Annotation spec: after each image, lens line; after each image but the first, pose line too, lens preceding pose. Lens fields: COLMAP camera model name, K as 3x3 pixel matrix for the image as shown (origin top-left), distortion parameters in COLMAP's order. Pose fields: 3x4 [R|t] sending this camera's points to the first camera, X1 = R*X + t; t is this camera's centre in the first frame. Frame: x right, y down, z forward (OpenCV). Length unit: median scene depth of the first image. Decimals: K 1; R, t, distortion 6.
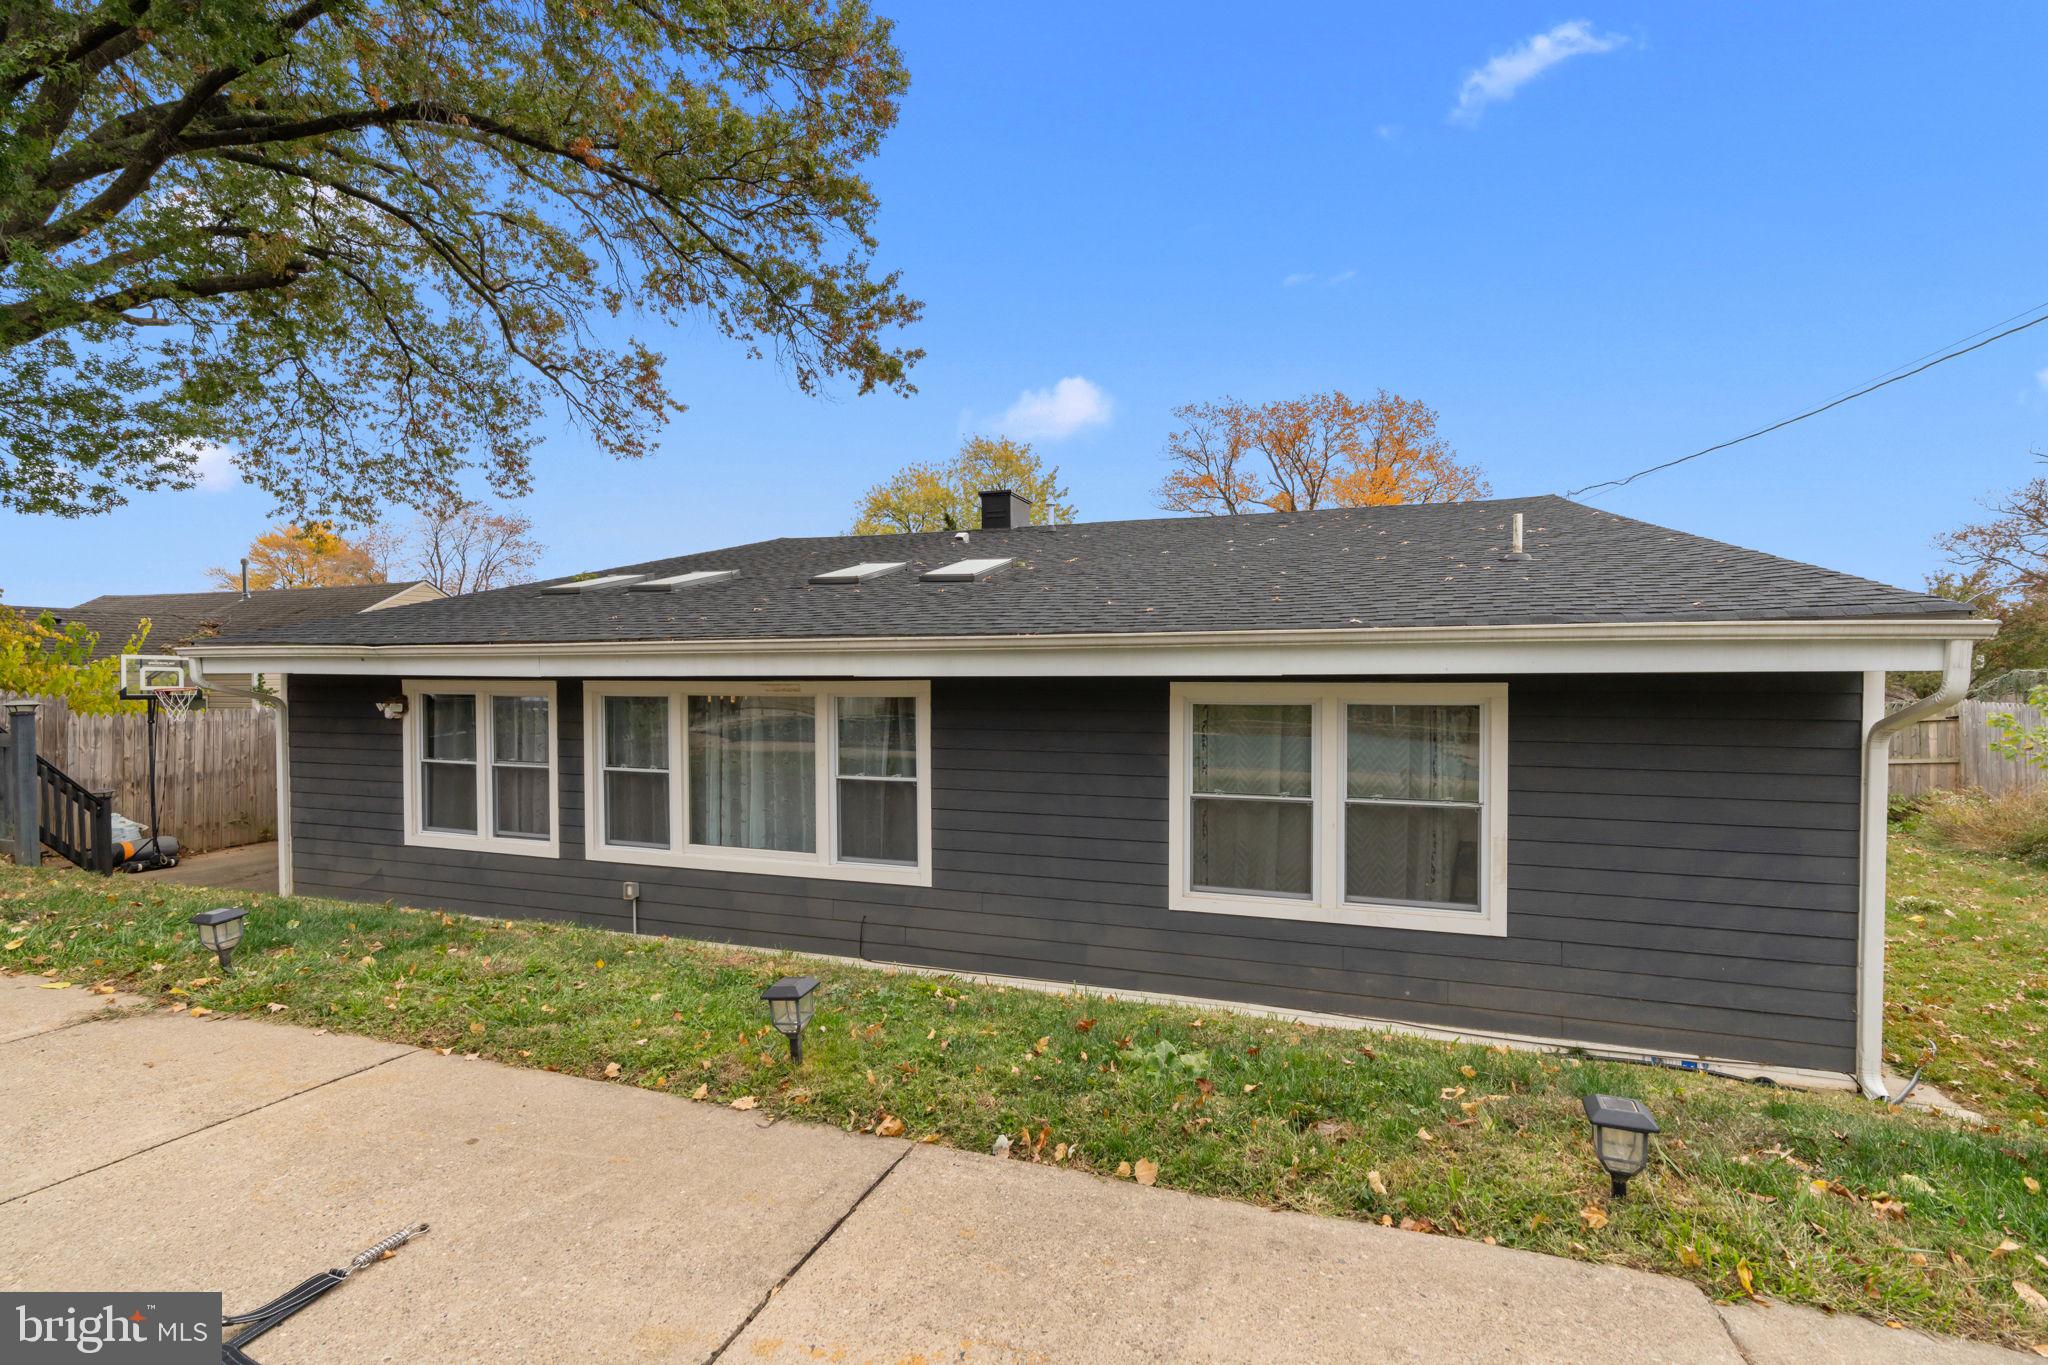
lens RADIAL K [[938.6, 0, 1016.0], [0, 938.6, 675.5], [0, 0, 1]] dist [0.002366, -0.000947]
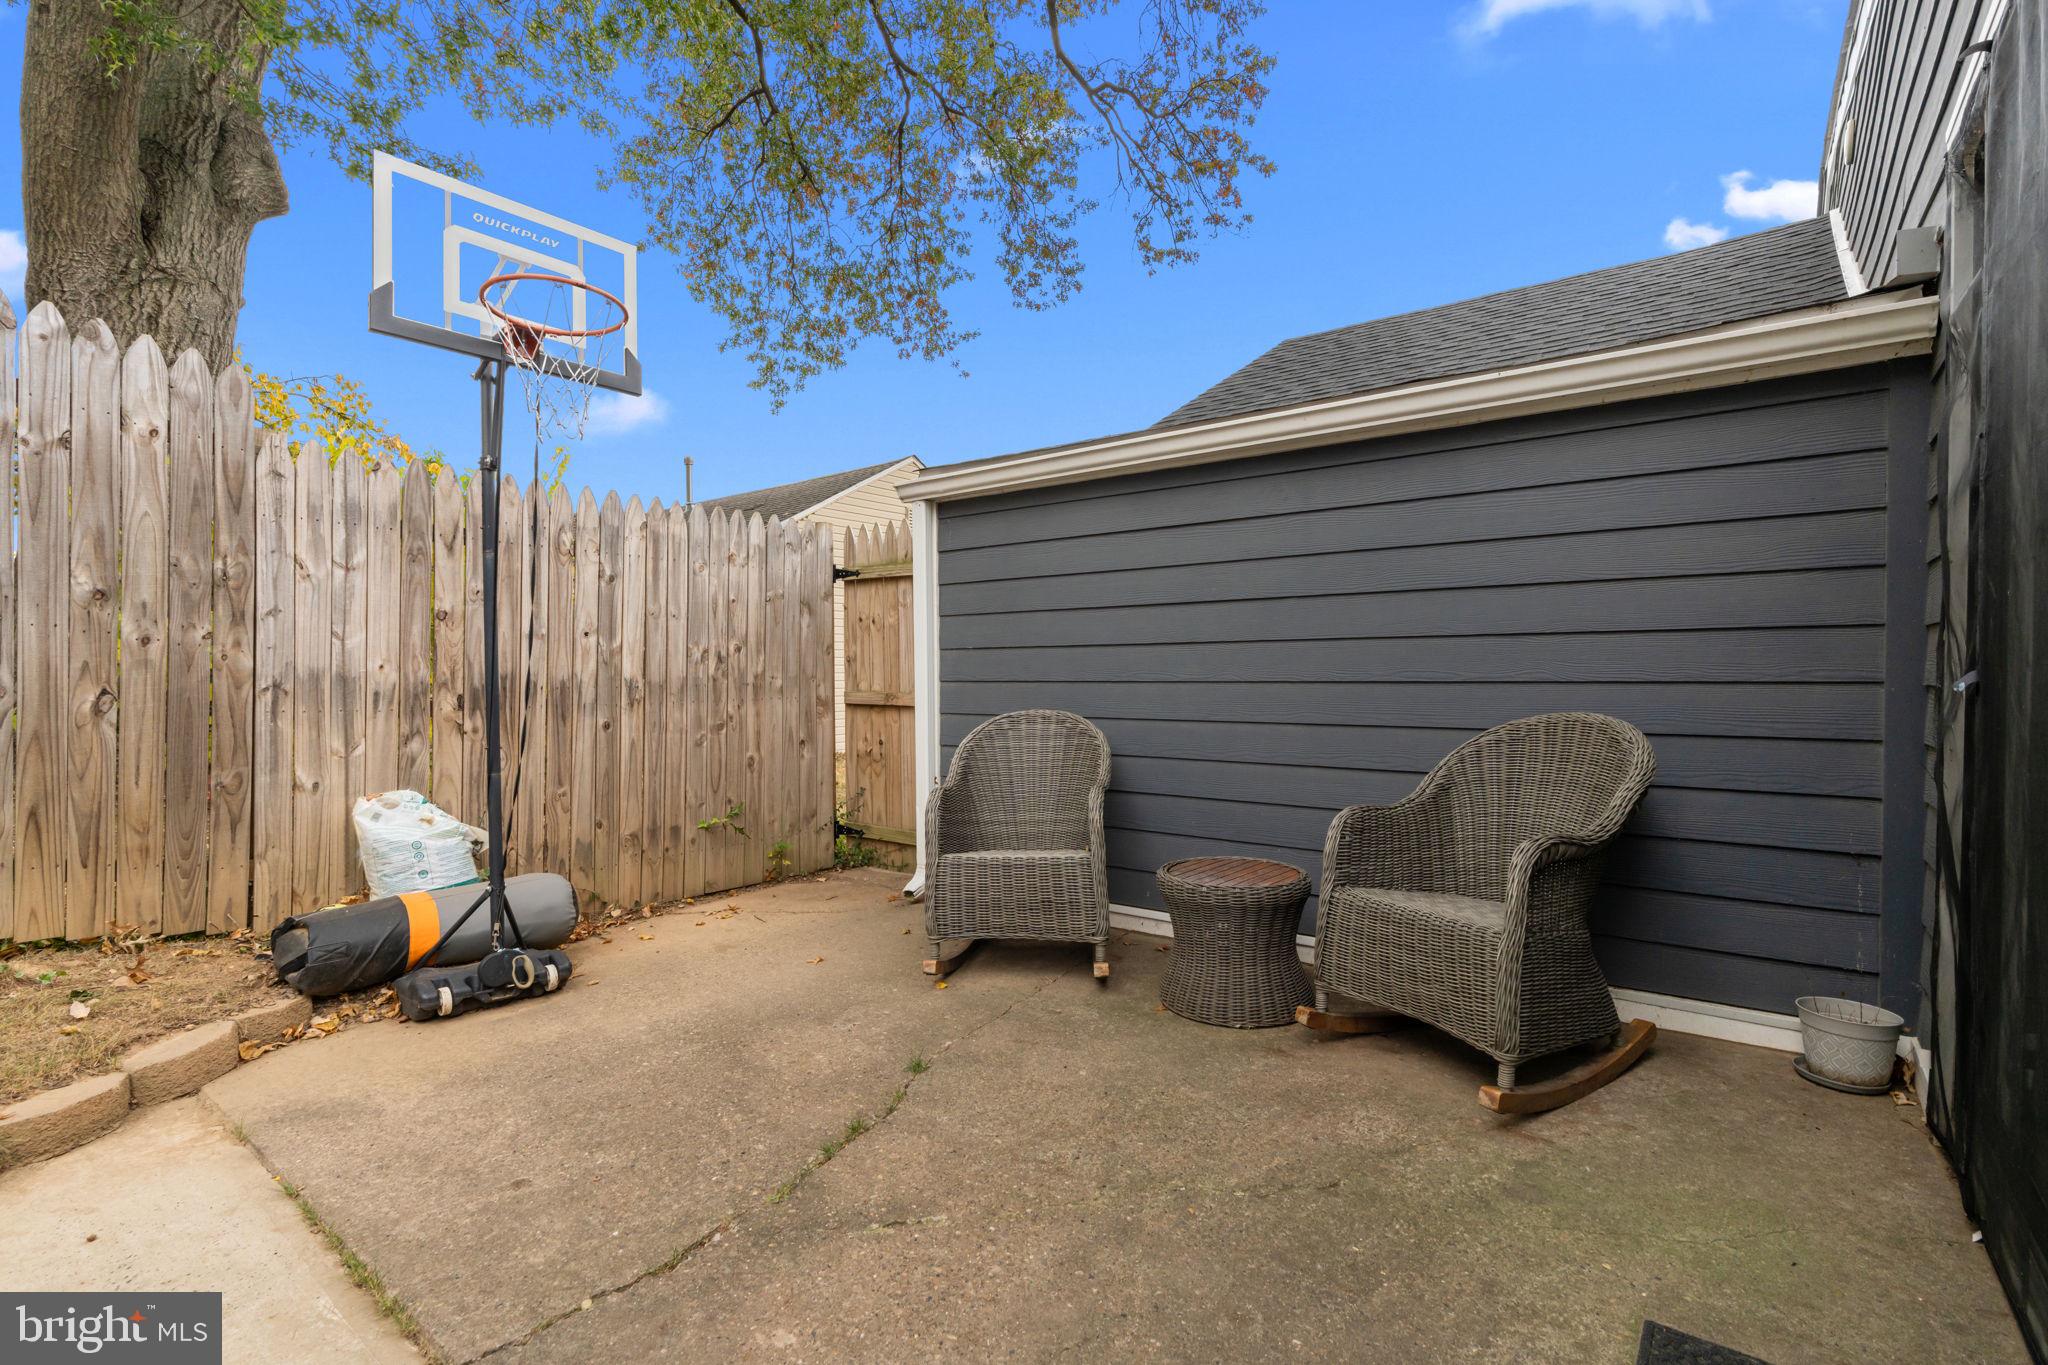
lens RADIAL K [[938.6, 0, 1021.1], [0, 938.6, 674.9], [0, 0, 1]] dist [0.002366, -0.000947]
pose [[0.946974, 0.005486, -0.321264, -0.444104], [-0.005062, 0.999985, 0.002156, 0.071143], [0.321271, -0.000415, 0.946987, 0.512335]]
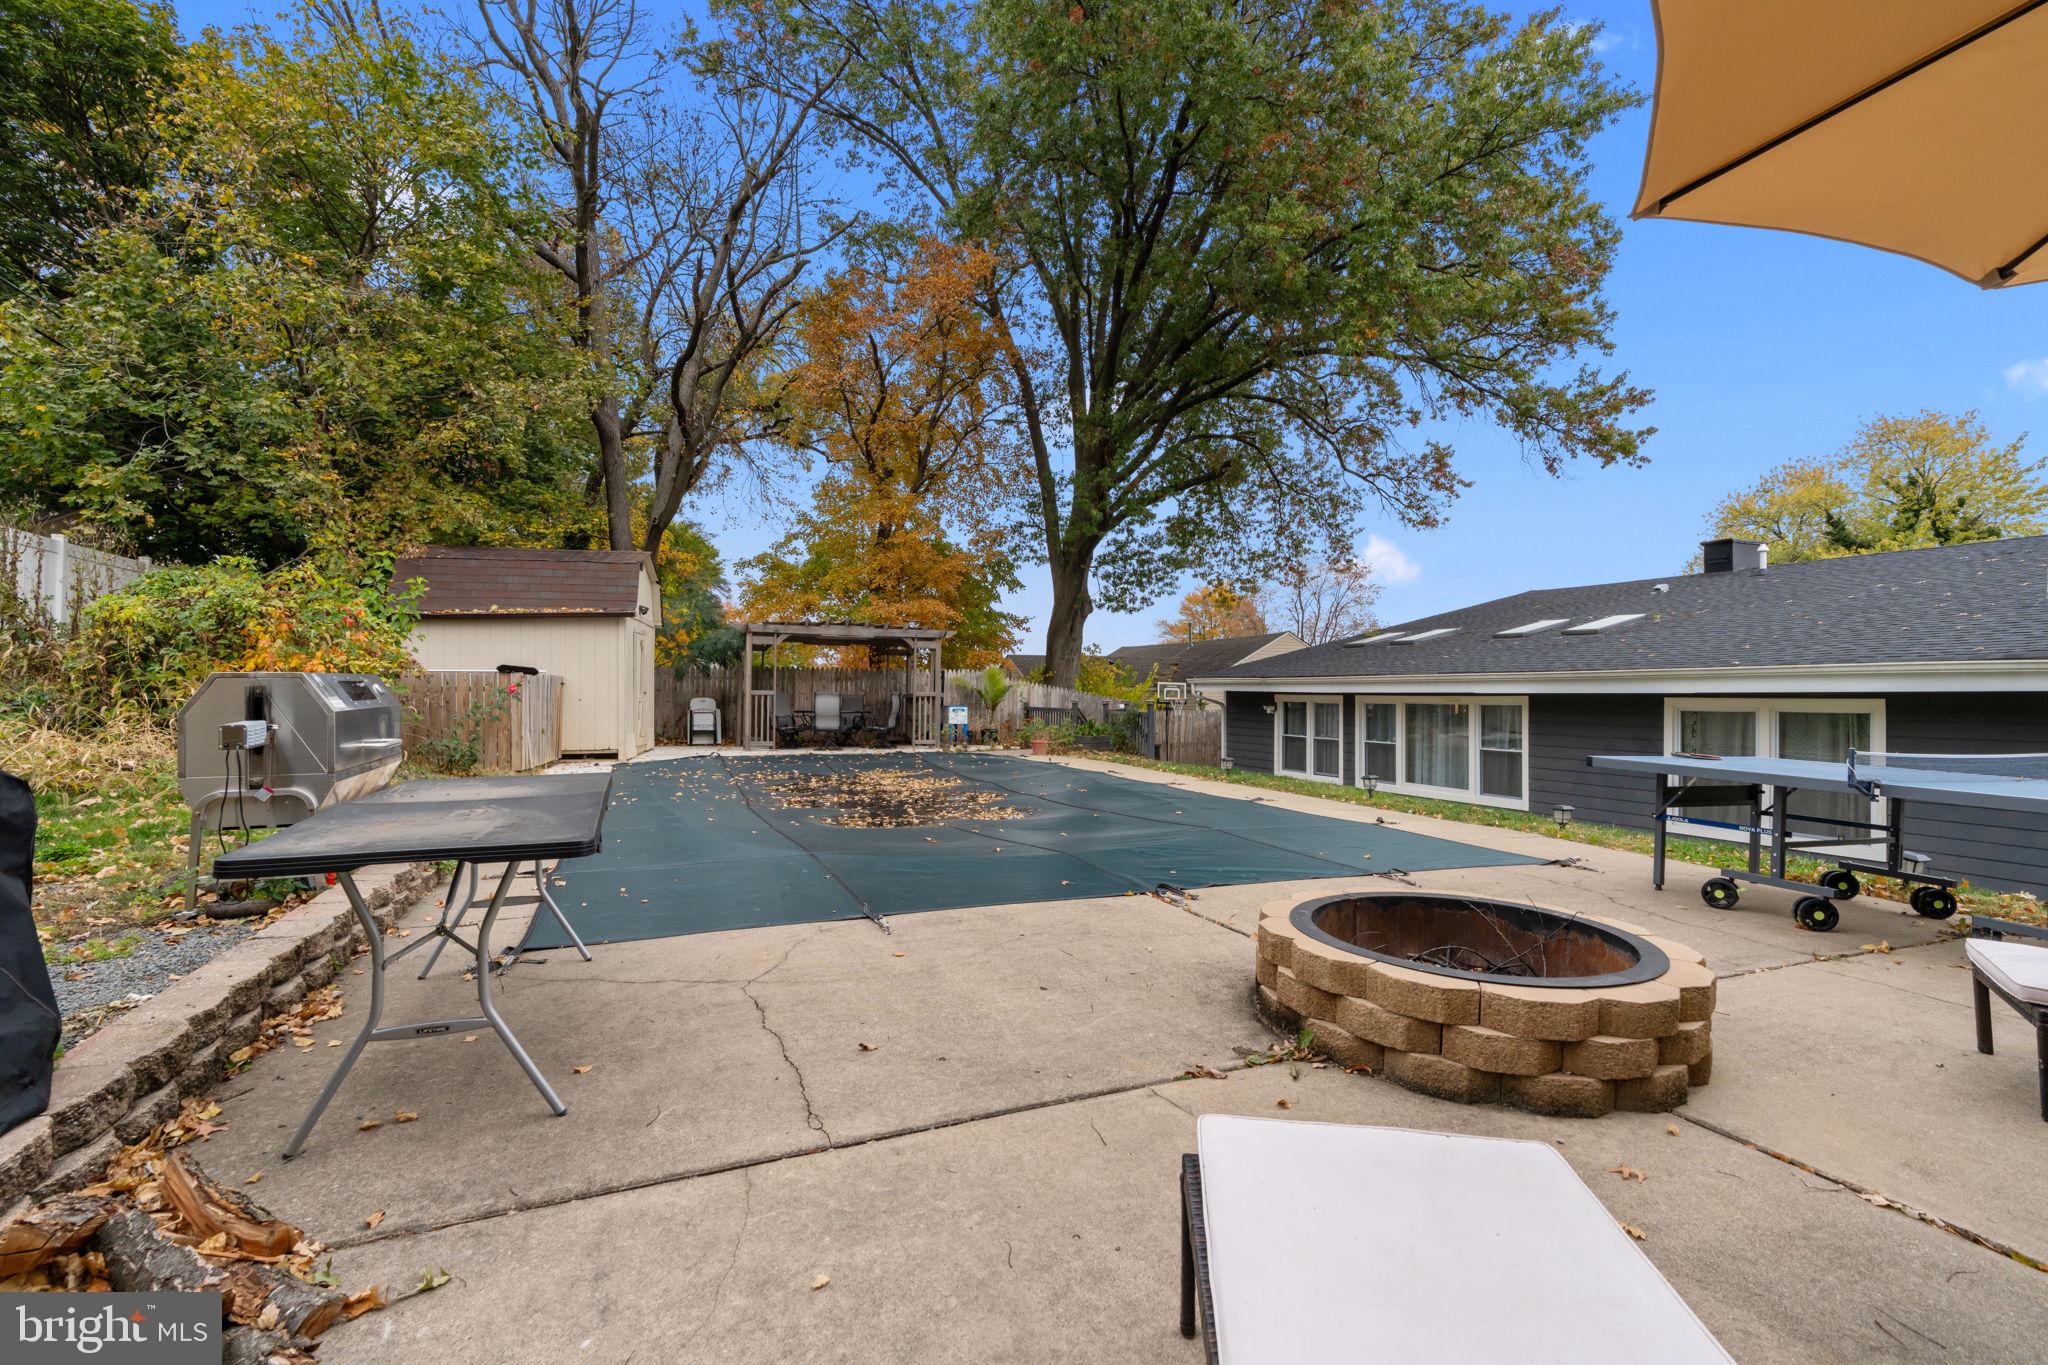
lens RADIAL K [[938.6, 0, 1016.4], [0, 938.6, 682.3], [0, 0, 1]] dist [0.002366, -0.000947]
pose [[0.662929, -0.000512, -0.748682, 0.261457], [-0.014907, 0.999792, -0.013883, 0.007864], [0.748534, 0.020364, 0.662784, -0.401445]]
